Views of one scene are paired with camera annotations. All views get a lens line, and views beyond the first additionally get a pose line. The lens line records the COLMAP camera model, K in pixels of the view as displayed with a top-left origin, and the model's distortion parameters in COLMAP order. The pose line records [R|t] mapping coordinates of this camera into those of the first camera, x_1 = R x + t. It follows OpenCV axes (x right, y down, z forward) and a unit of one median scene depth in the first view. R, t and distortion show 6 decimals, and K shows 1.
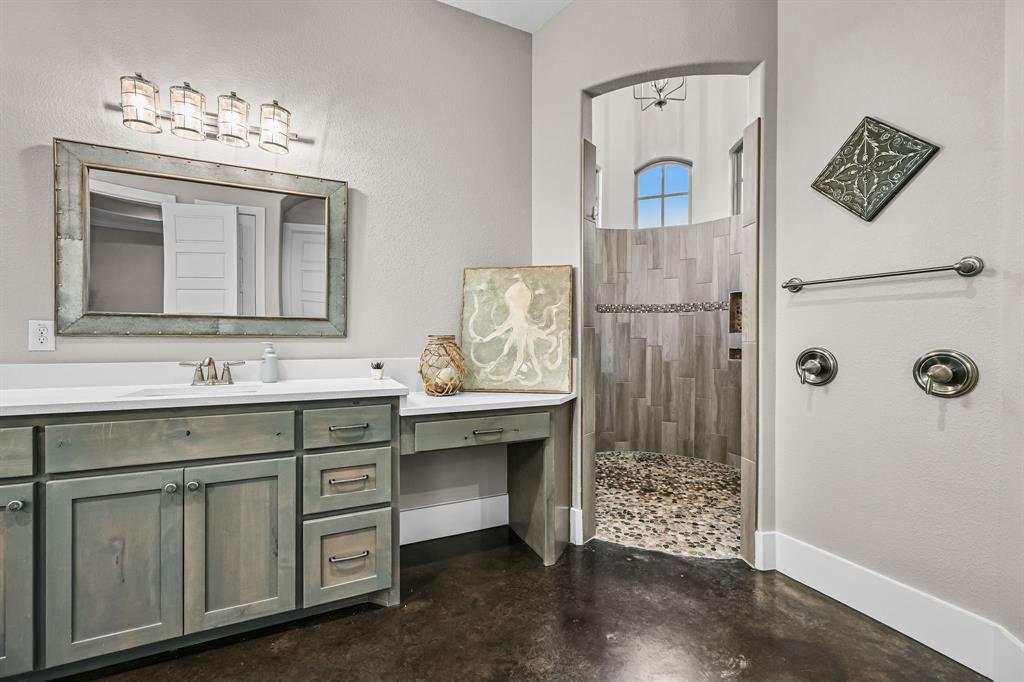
lens RADIAL K [[418.9, 0, 510.3], [0, 418.9, 339.8], [0, 0, 1]] dist [-0.001207, 0.000486]
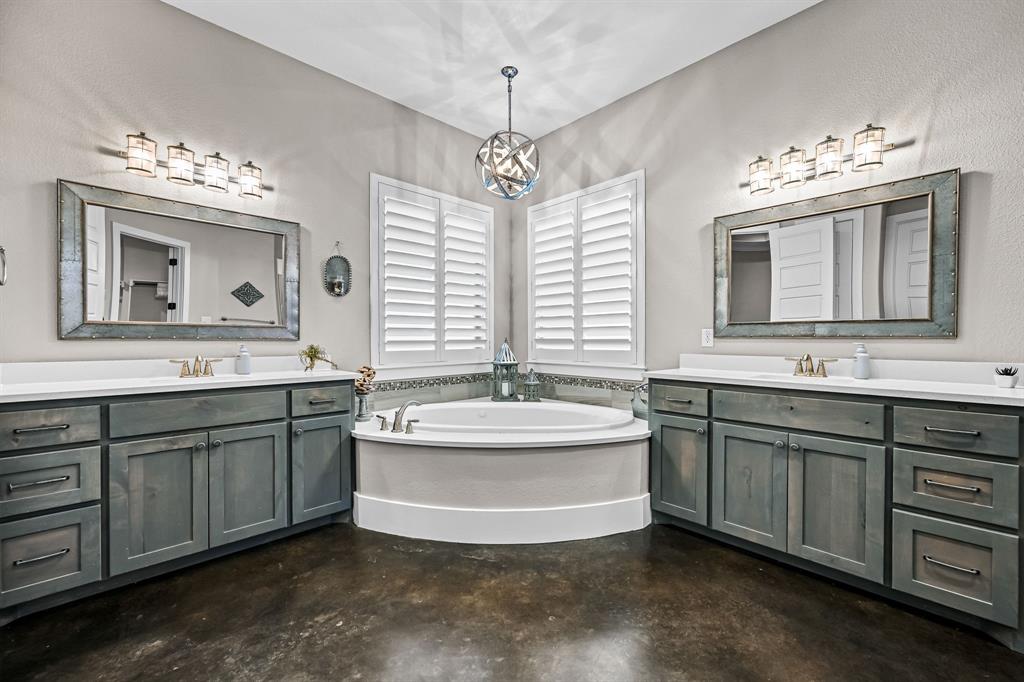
lens RADIAL K [[418.9, 0, 509.0], [0, 418.9, 342.6], [0, 0, 1]] dist [-0.001207, 0.000486]
pose [[0.320865, 0.003779, -0.947118, 0.201954], [-0.006568, 0.999977, 0.001765, 0.010446], [0.947102, 0.005654, 0.320882, -0.276740]]
